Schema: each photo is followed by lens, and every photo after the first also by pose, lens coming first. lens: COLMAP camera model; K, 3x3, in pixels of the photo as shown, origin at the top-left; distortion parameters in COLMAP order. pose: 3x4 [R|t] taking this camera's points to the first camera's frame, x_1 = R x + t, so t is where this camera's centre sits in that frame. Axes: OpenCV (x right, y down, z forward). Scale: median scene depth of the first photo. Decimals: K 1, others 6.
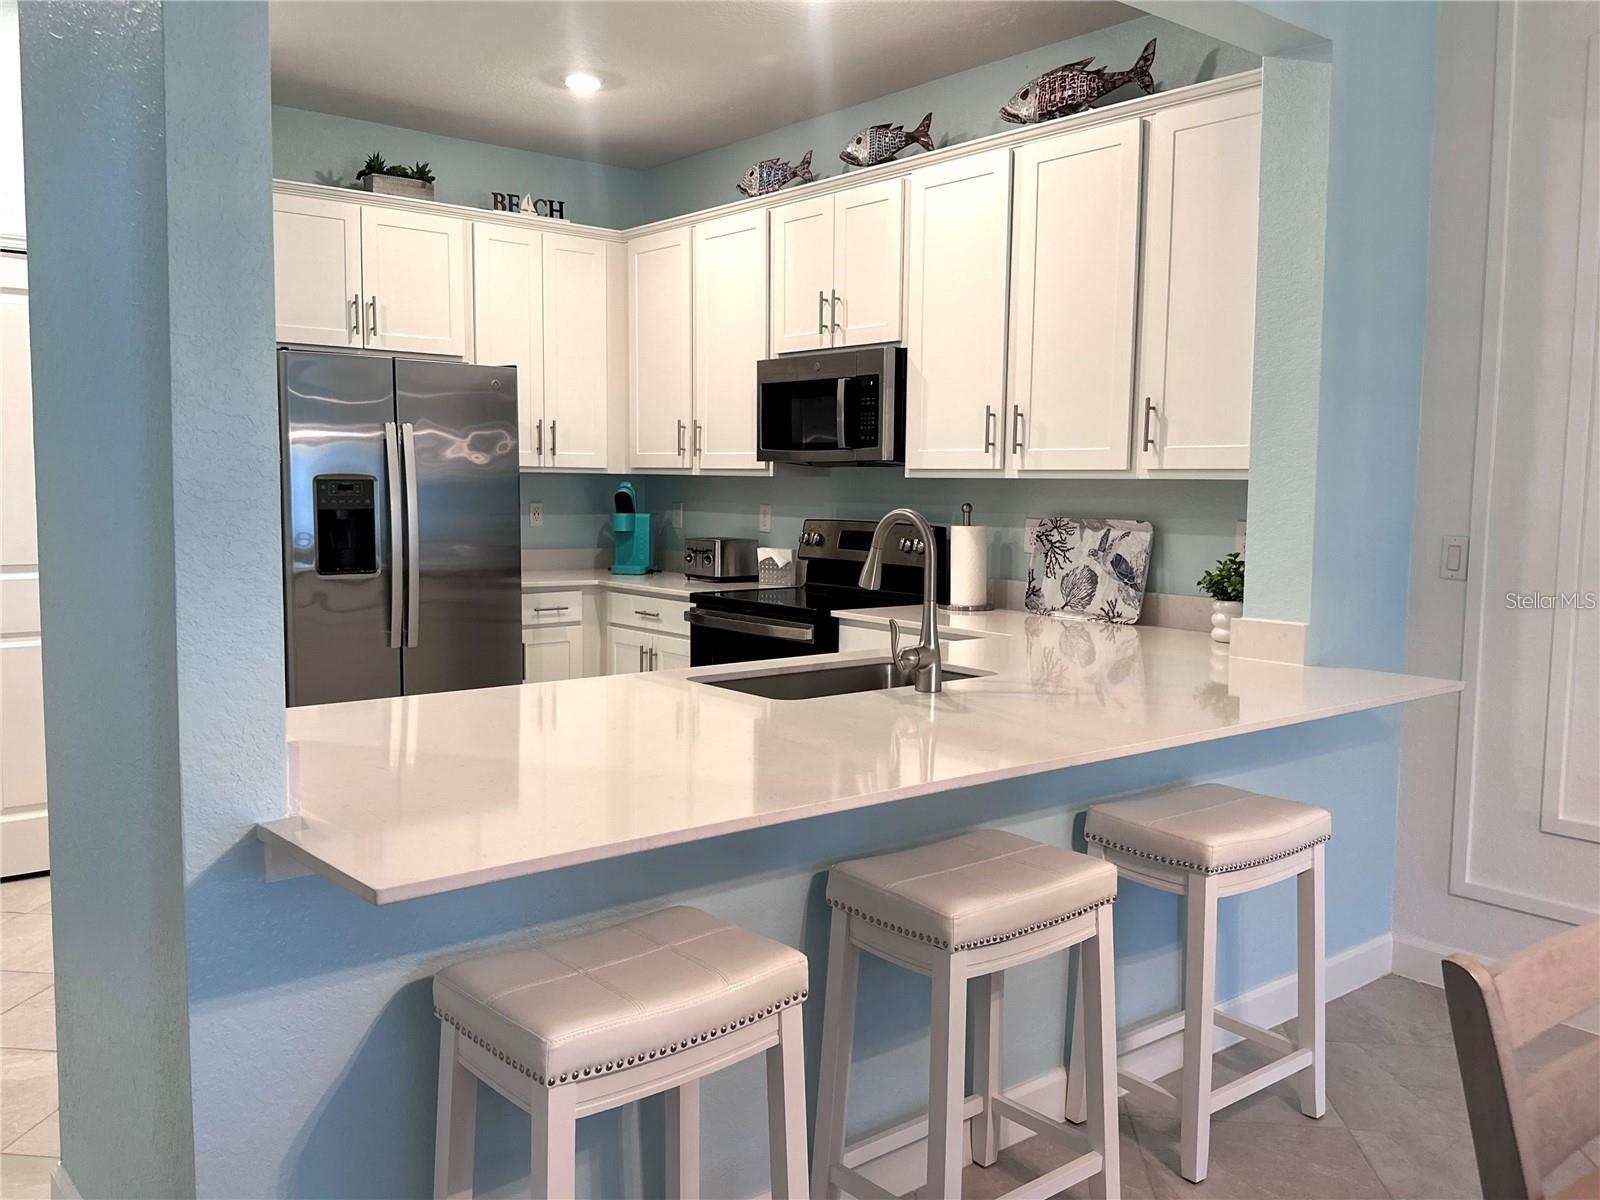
lens RADIAL K [[1325.7, 0, 801.6], [0, 1325.7, 611.8], [0, 0, 1]] dist [0.076866, -0.163070]
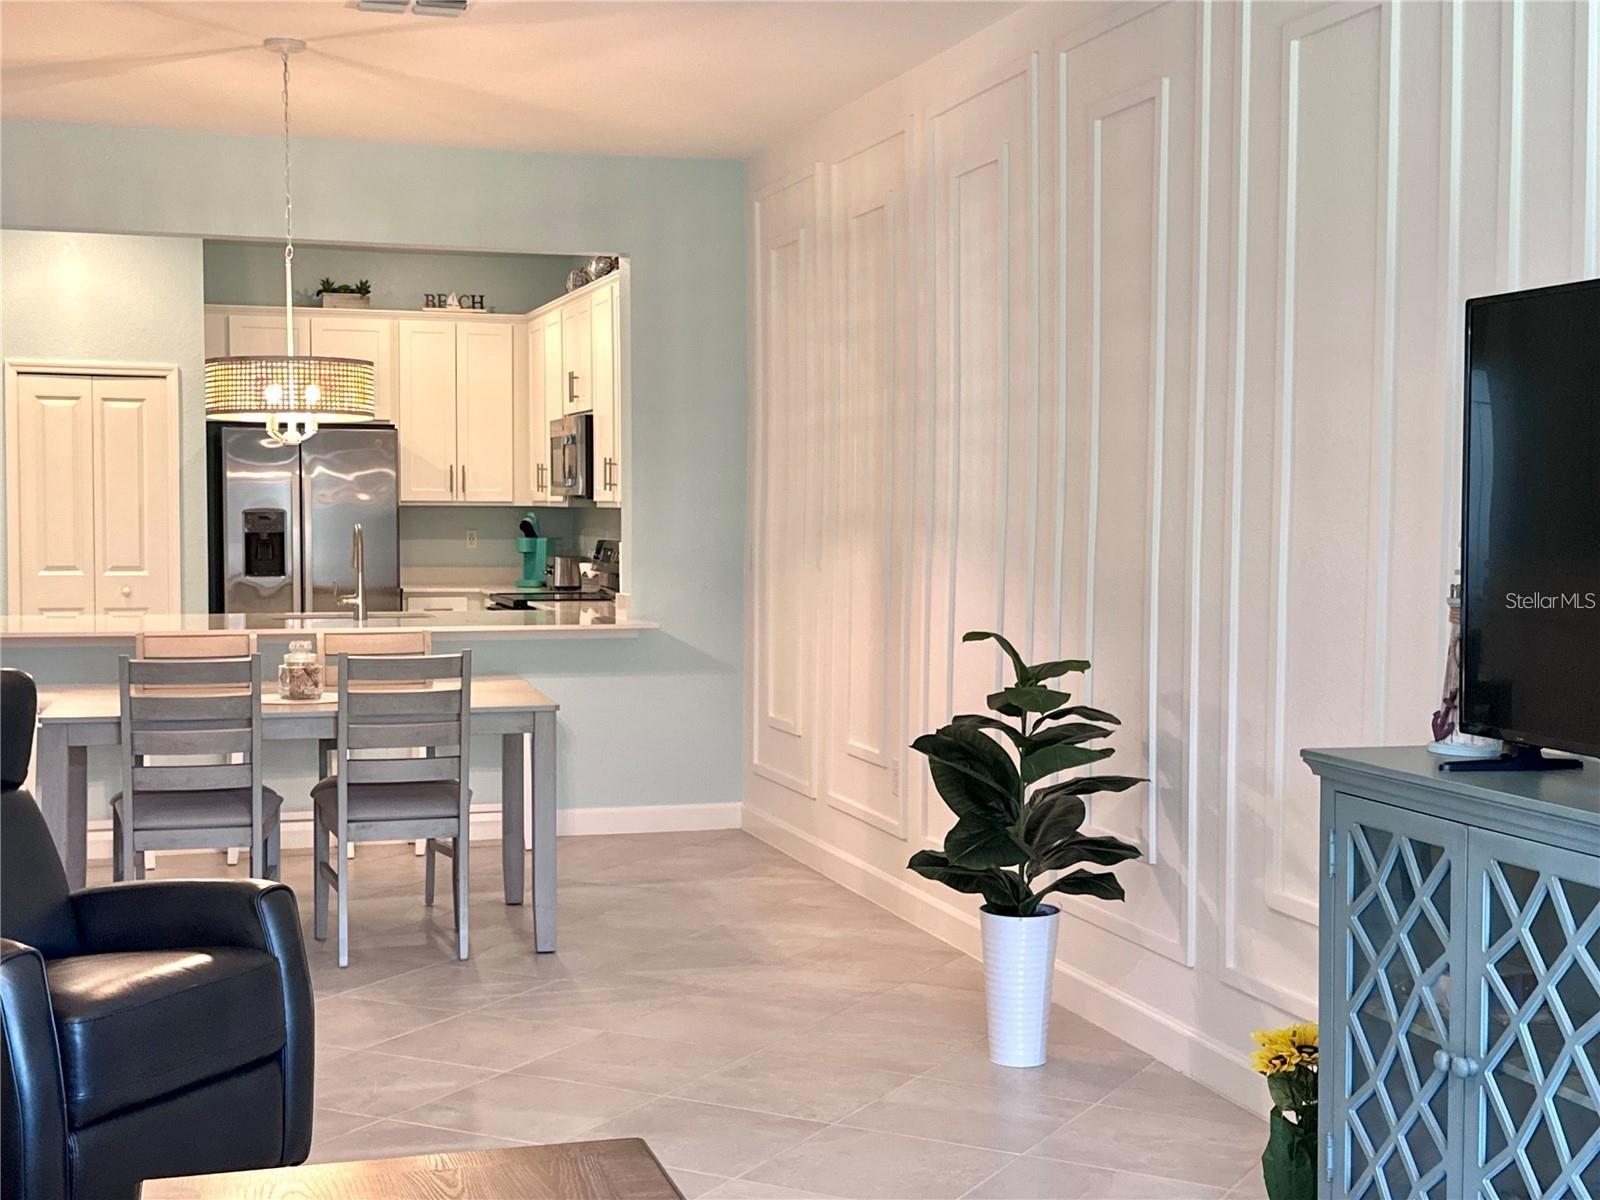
lens RADIAL K [[2157.1, 0, 800.9], [0, 2157.1, 598.6], [0, 0, 1]] dist [0.131879, 0.000000]
pose [[0.922001, 0.005426, -0.387150, 1.120816], [-0.029171, 0.998033, -0.055484, 0.110336], [0.386087, 0.062450, 0.920346, -0.959975]]
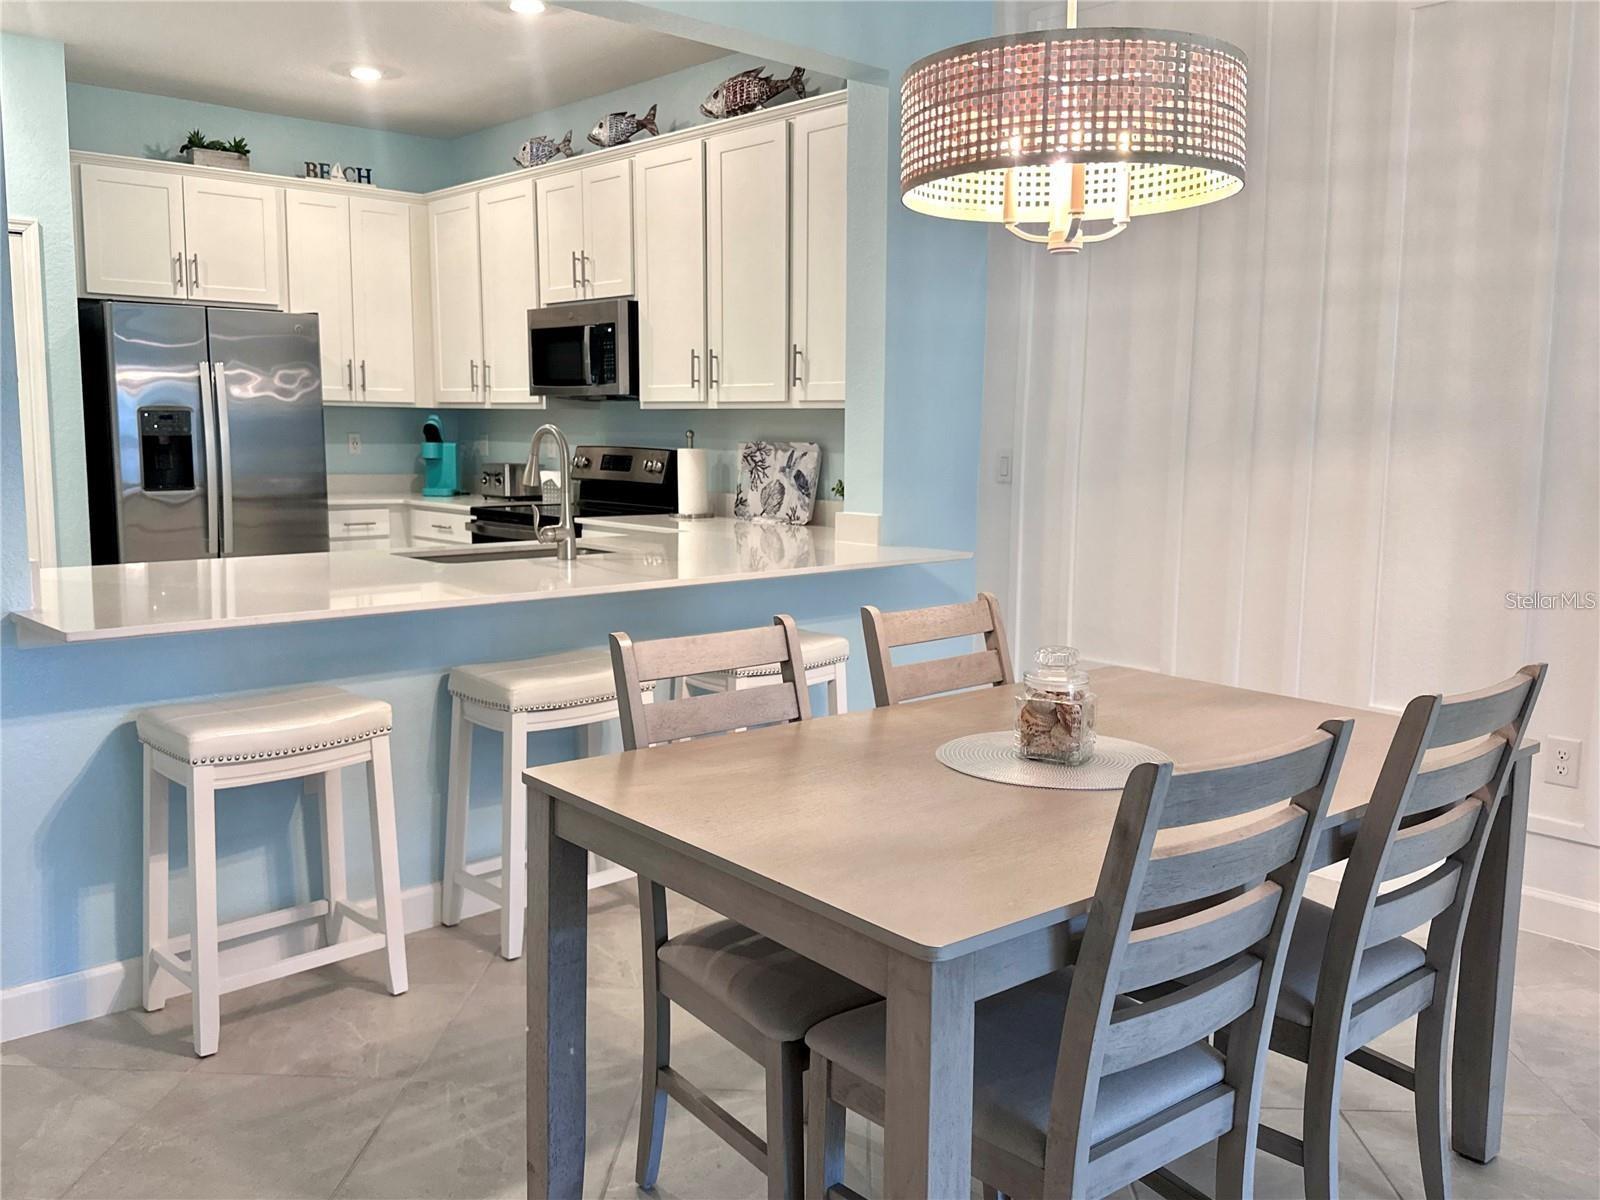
lens RADIAL K [[1325.7, 0, 804.8], [0, 1325.7, 611.1], [0, 0, 1]] dist [0.076866, -0.163070]
pose [[0.998458, -0.009789, 0.054649, 0.156892], [0.007628, 0.999186, 0.039614, 0.035869], [-0.054993, -0.039136, 0.997719, -0.222489]]
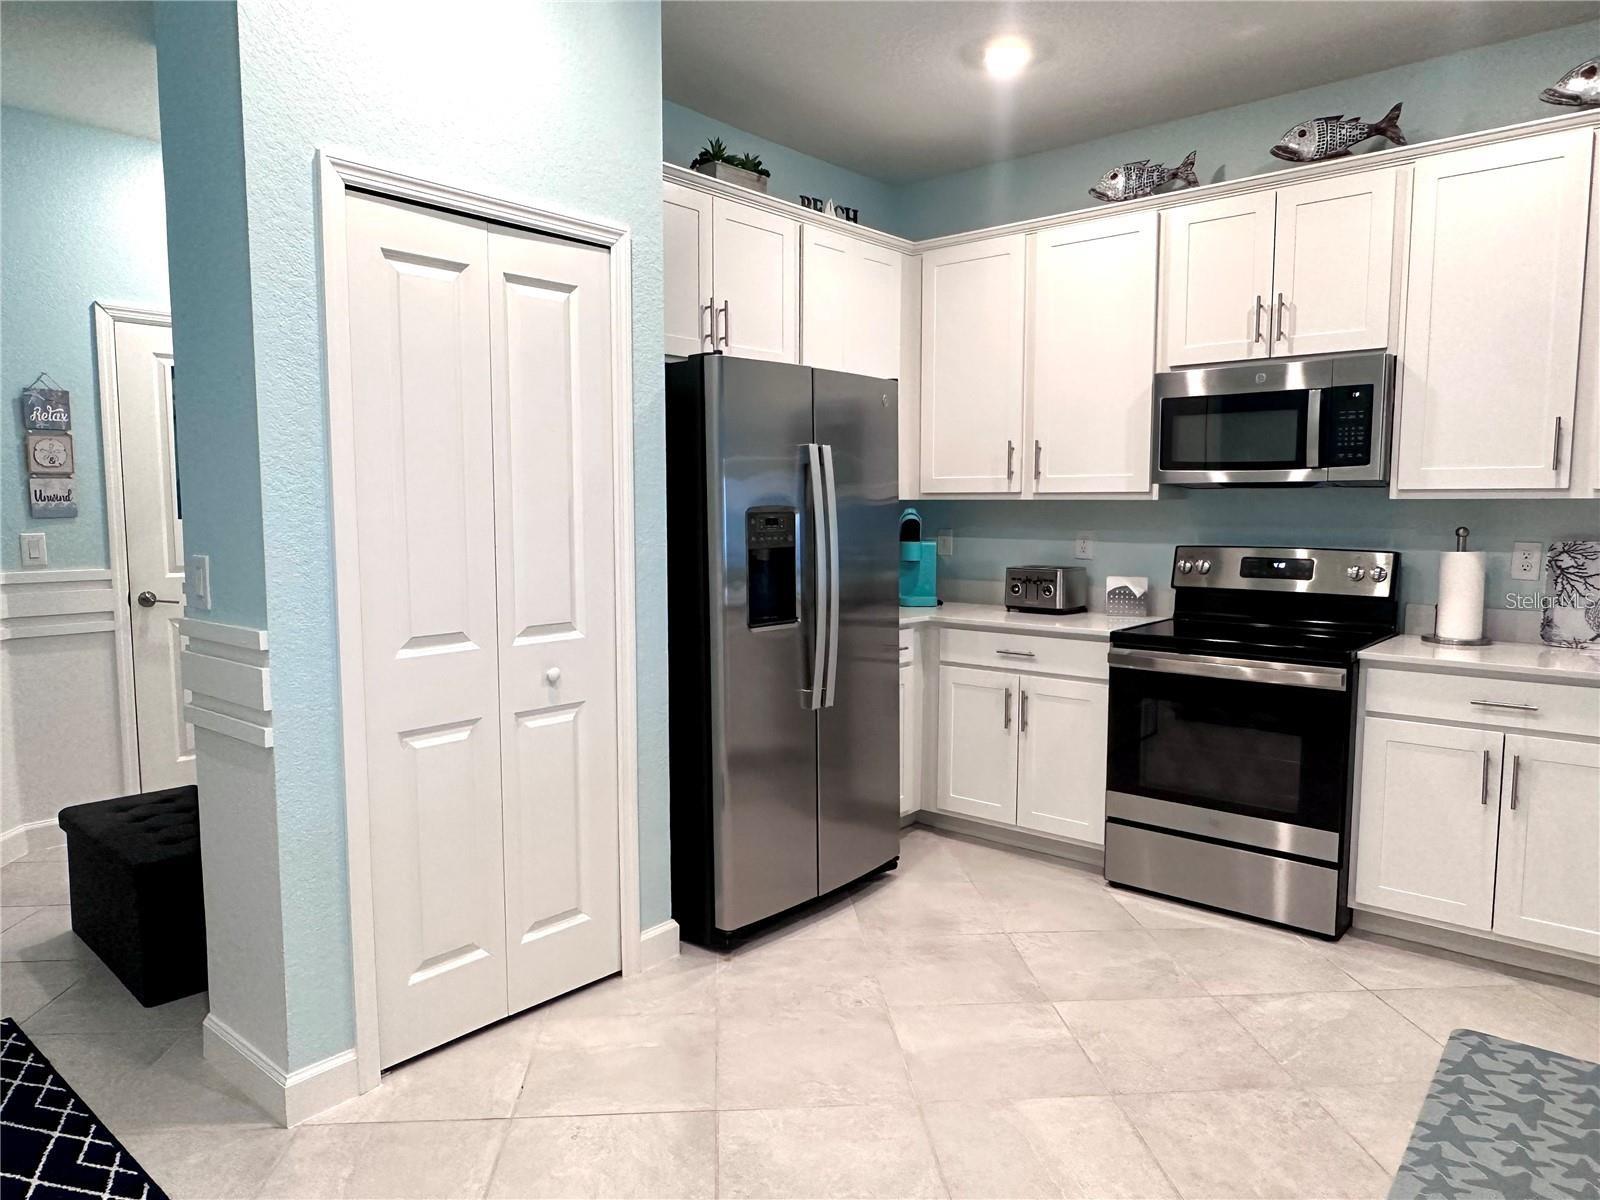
lens RADIAL K [[1048.5, 0, 794.0], [0, 1048.5, 600.7], [0, 0, 1]] dist [0.000665, -0.003577]
pose [[0.985252, -0.029884, 0.168481, -0.435817], [0.030806, 0.999521, -0.002858, -0.041676], [-0.168315, 0.008006, 0.985701, 0.356050]]
